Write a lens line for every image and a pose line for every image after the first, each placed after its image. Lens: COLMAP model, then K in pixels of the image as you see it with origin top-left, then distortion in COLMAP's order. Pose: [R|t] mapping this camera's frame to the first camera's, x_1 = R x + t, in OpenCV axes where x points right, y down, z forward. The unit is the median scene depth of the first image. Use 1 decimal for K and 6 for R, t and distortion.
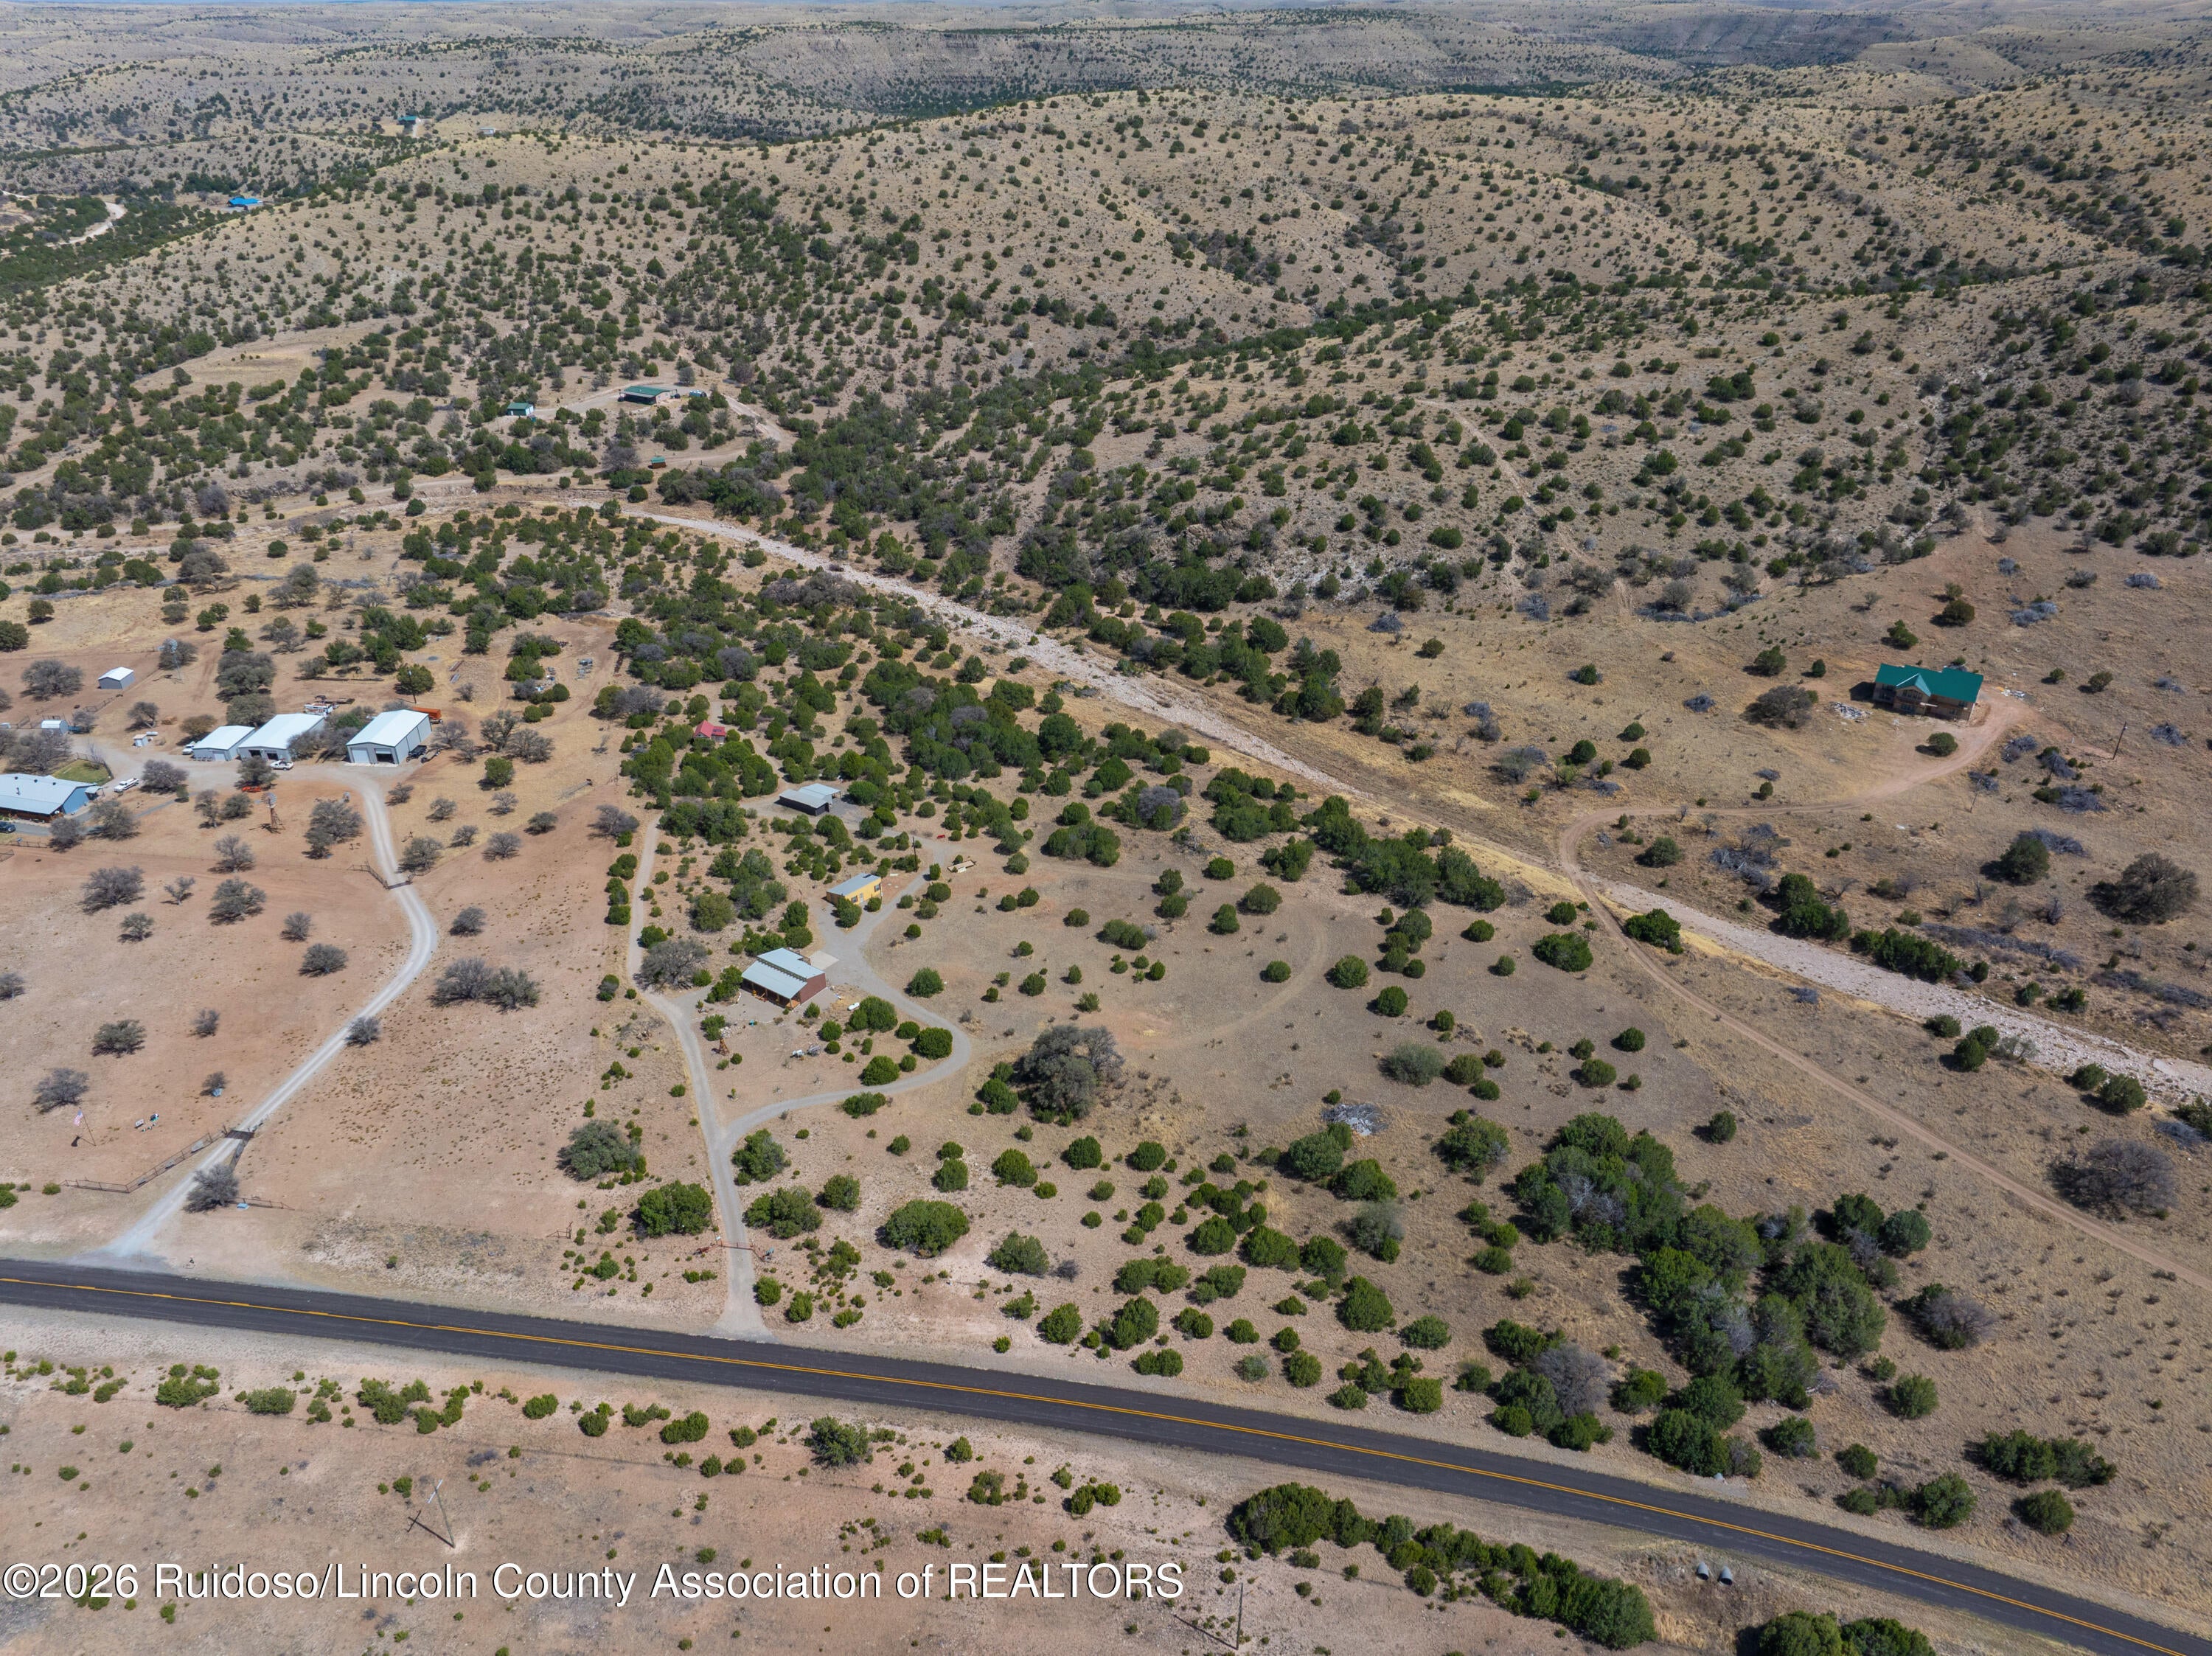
lens RADIAL K [[1561.4, 0, 1117.2], [0, 1561.4, 815.8], [0, 0, 1]] dist [-0.050169, 0.022981]
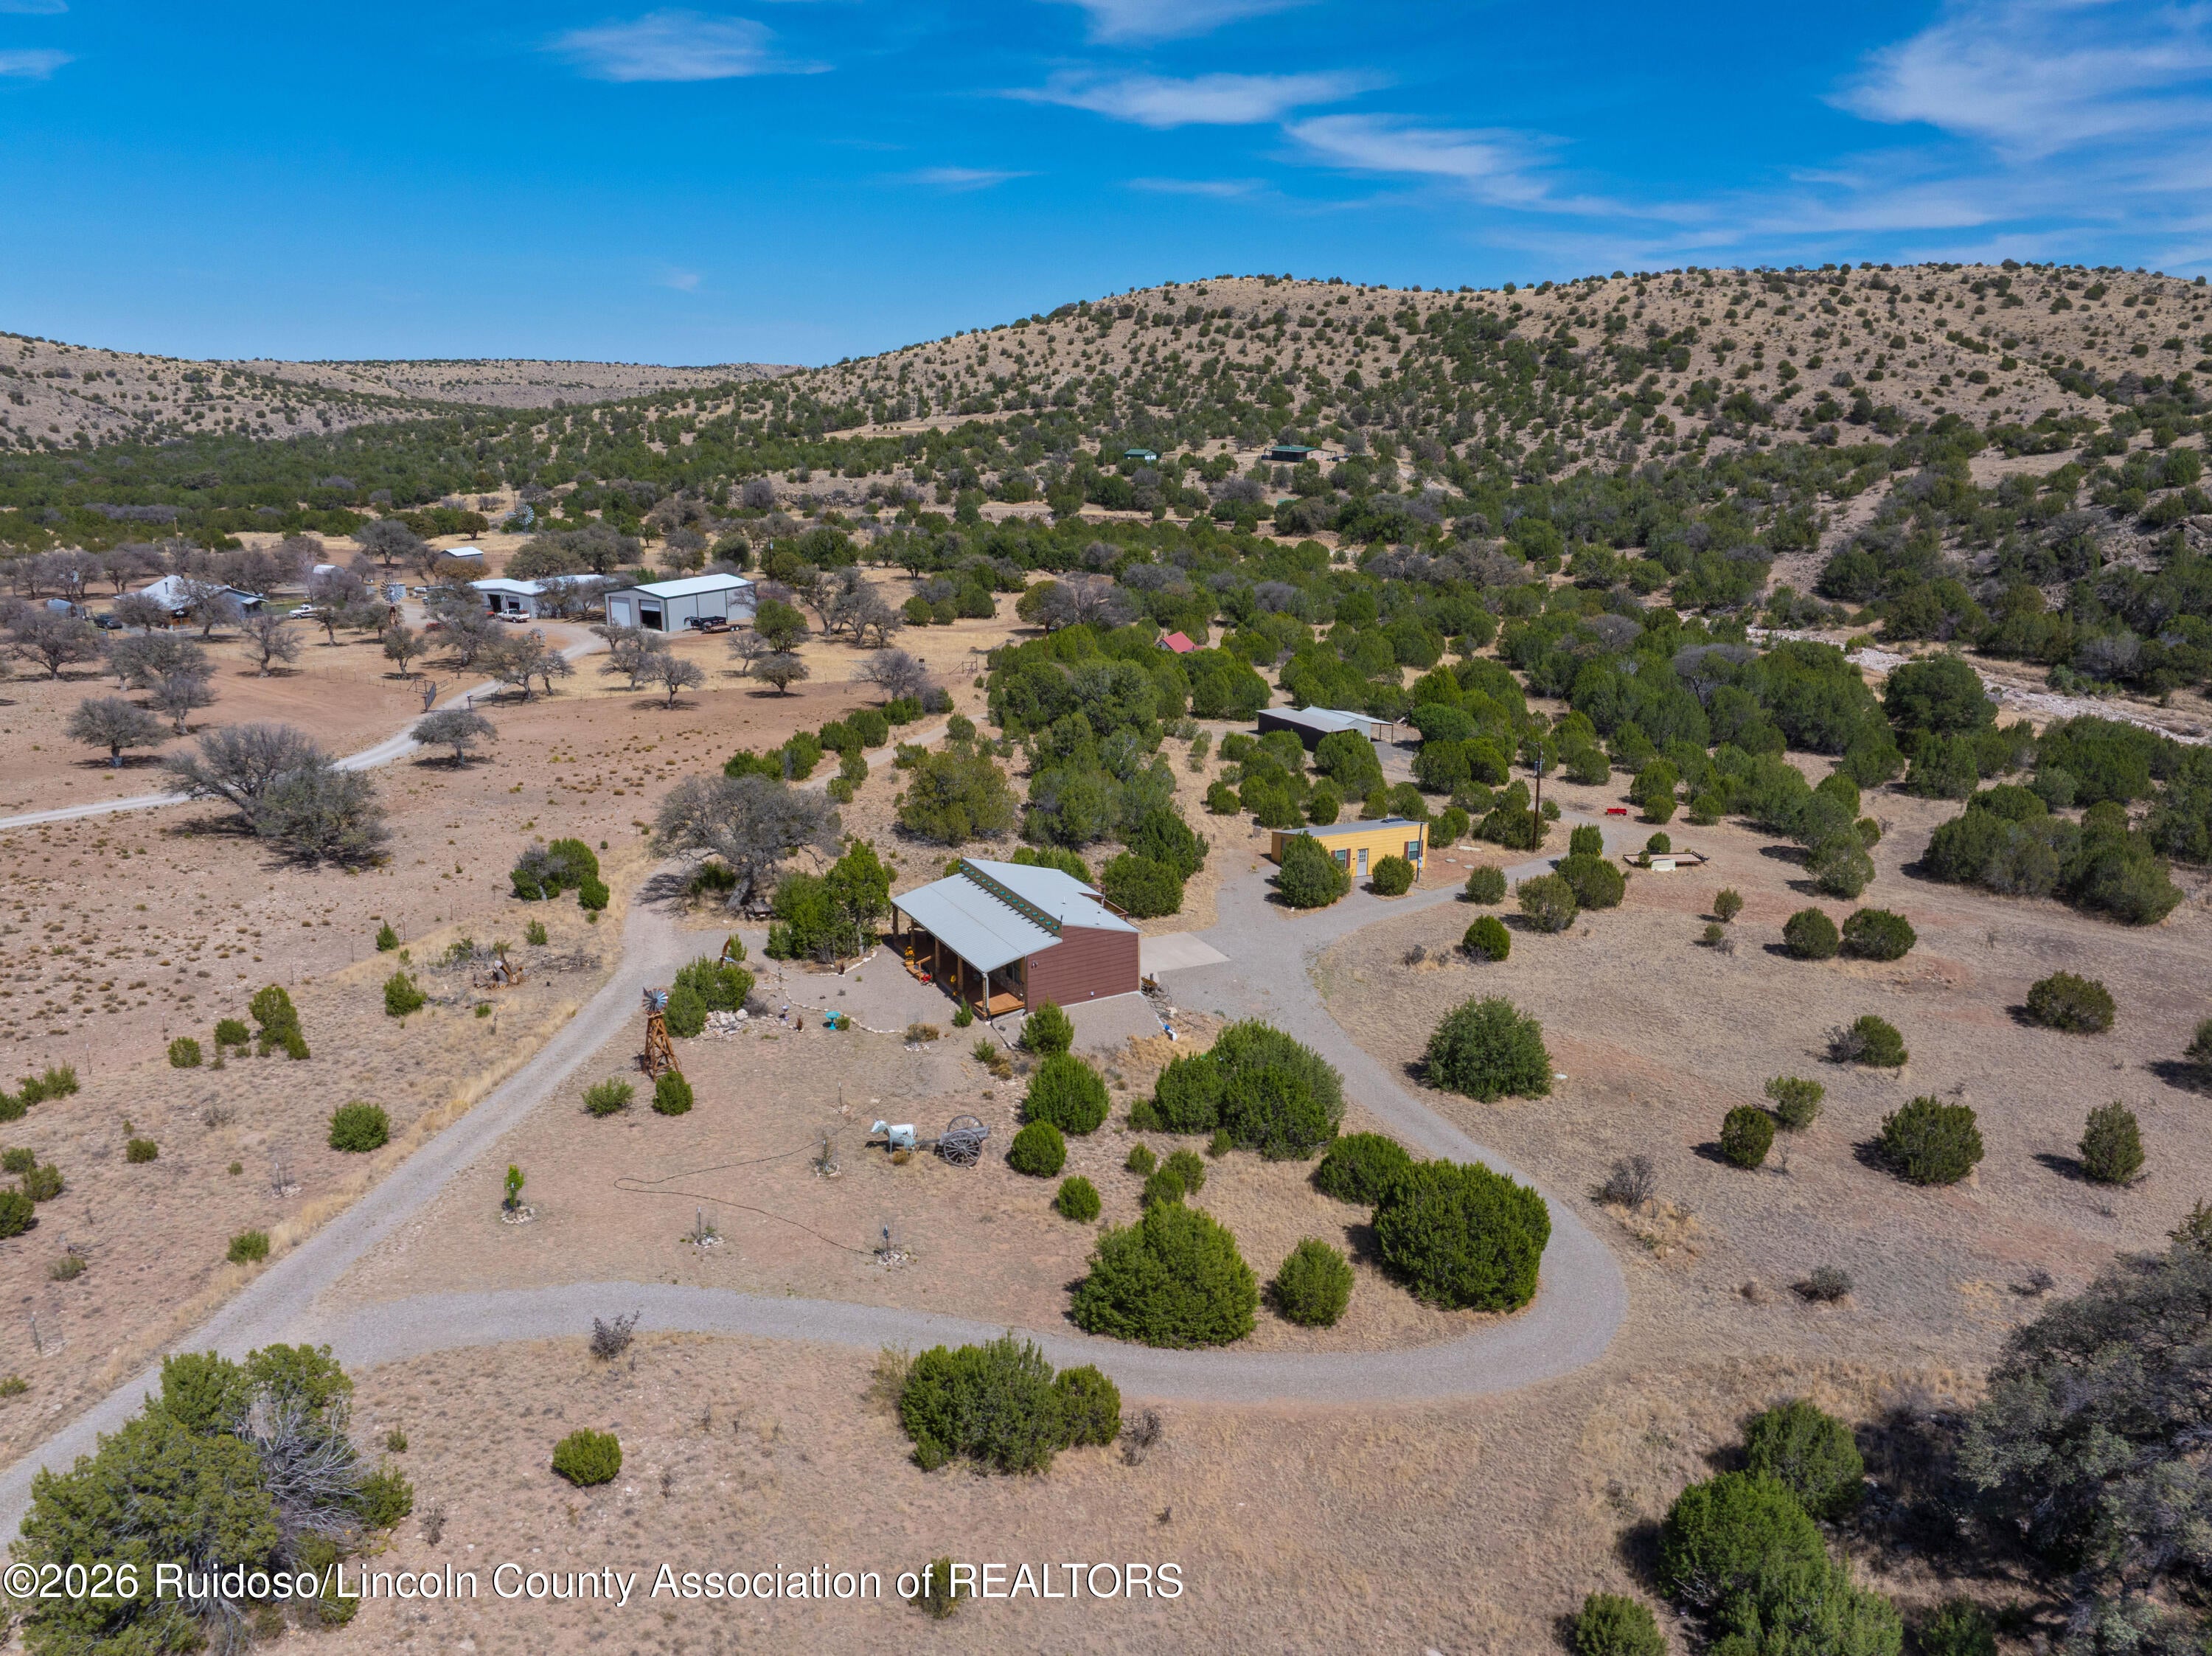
lens RADIAL K [[1561.4, 0, 1118.7], [0, 1561.4, 825.1], [0, 0, 1]] dist [-0.050169, 0.022981]
pose [[0.895711, 0.126621, -0.426227, -0.027028], [-0.219696, 0.959439, -0.176664, 0.050127], [0.386569, 0.251881, 0.887198, 0.278675]]
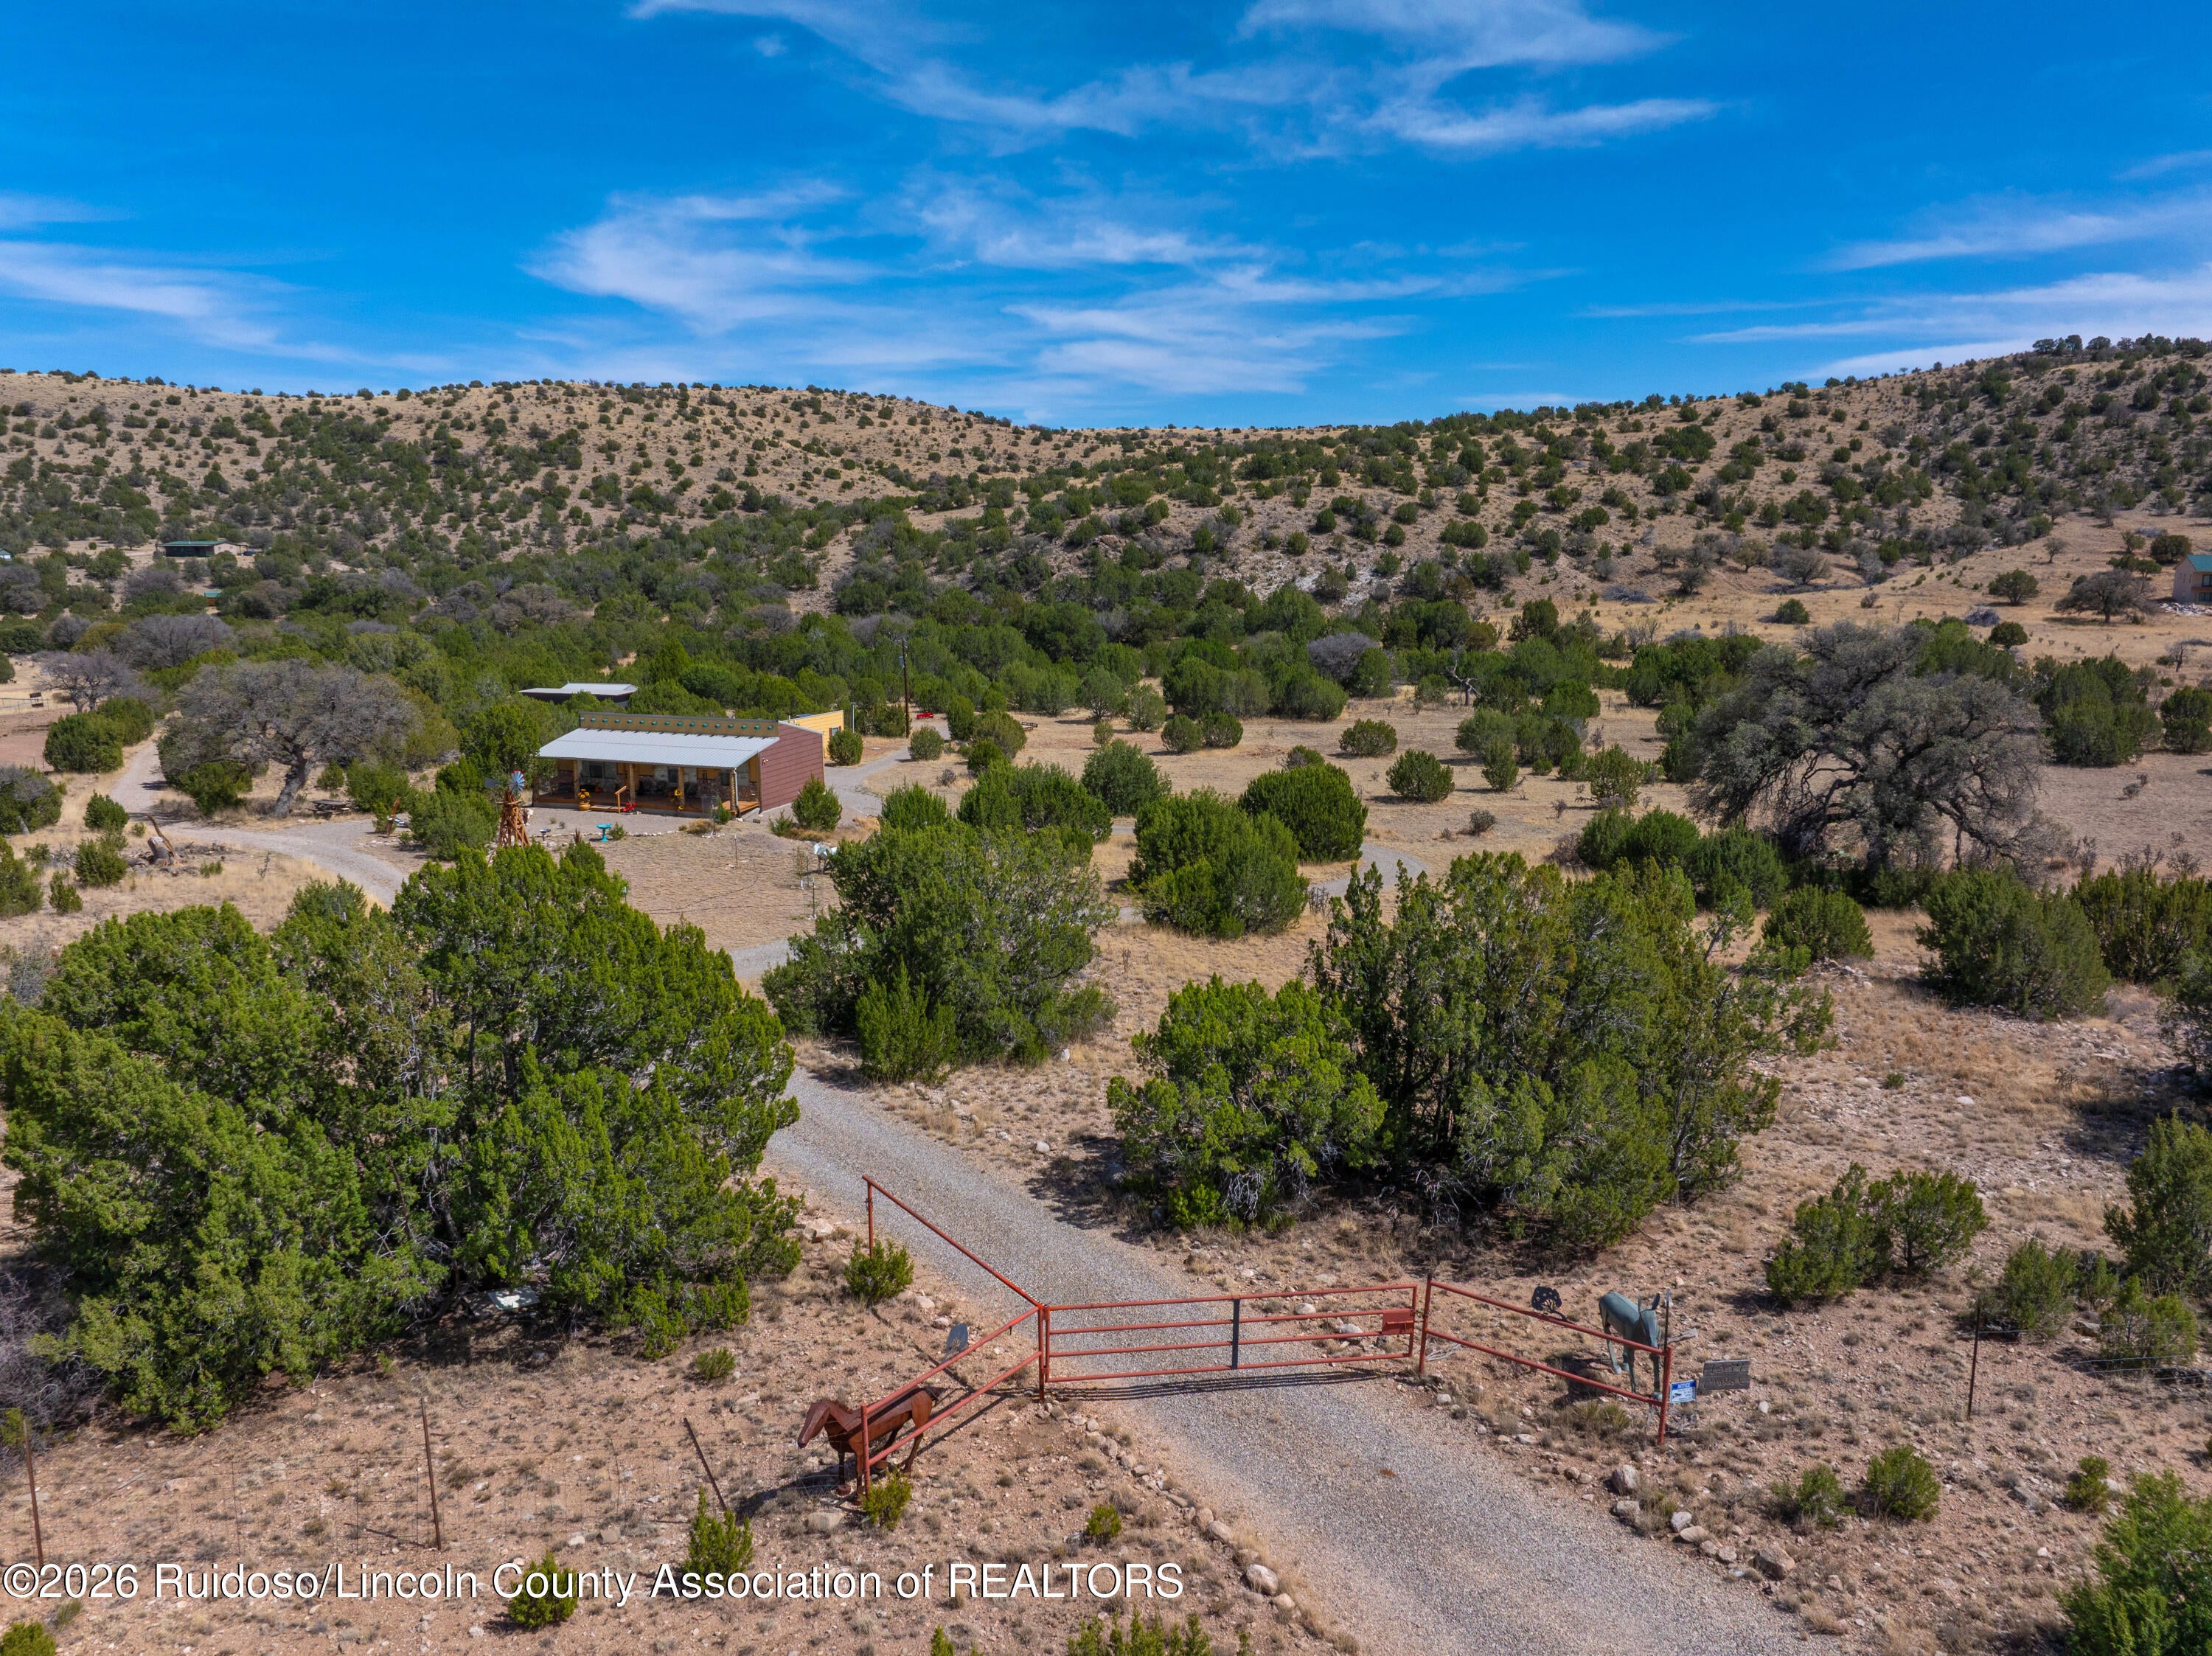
lens RADIAL K [[1561.4, 0, 1114.5], [0, 1561.4, 821.7], [0, 0, 1]] dist [-0.050169, 0.022981]
pose [[0.964520, -0.049180, 0.259388, -0.080077], [0.127570, 0.947003, -0.294809, 0.080594], [-0.231142, 0.317439, 0.919677, 0.268185]]
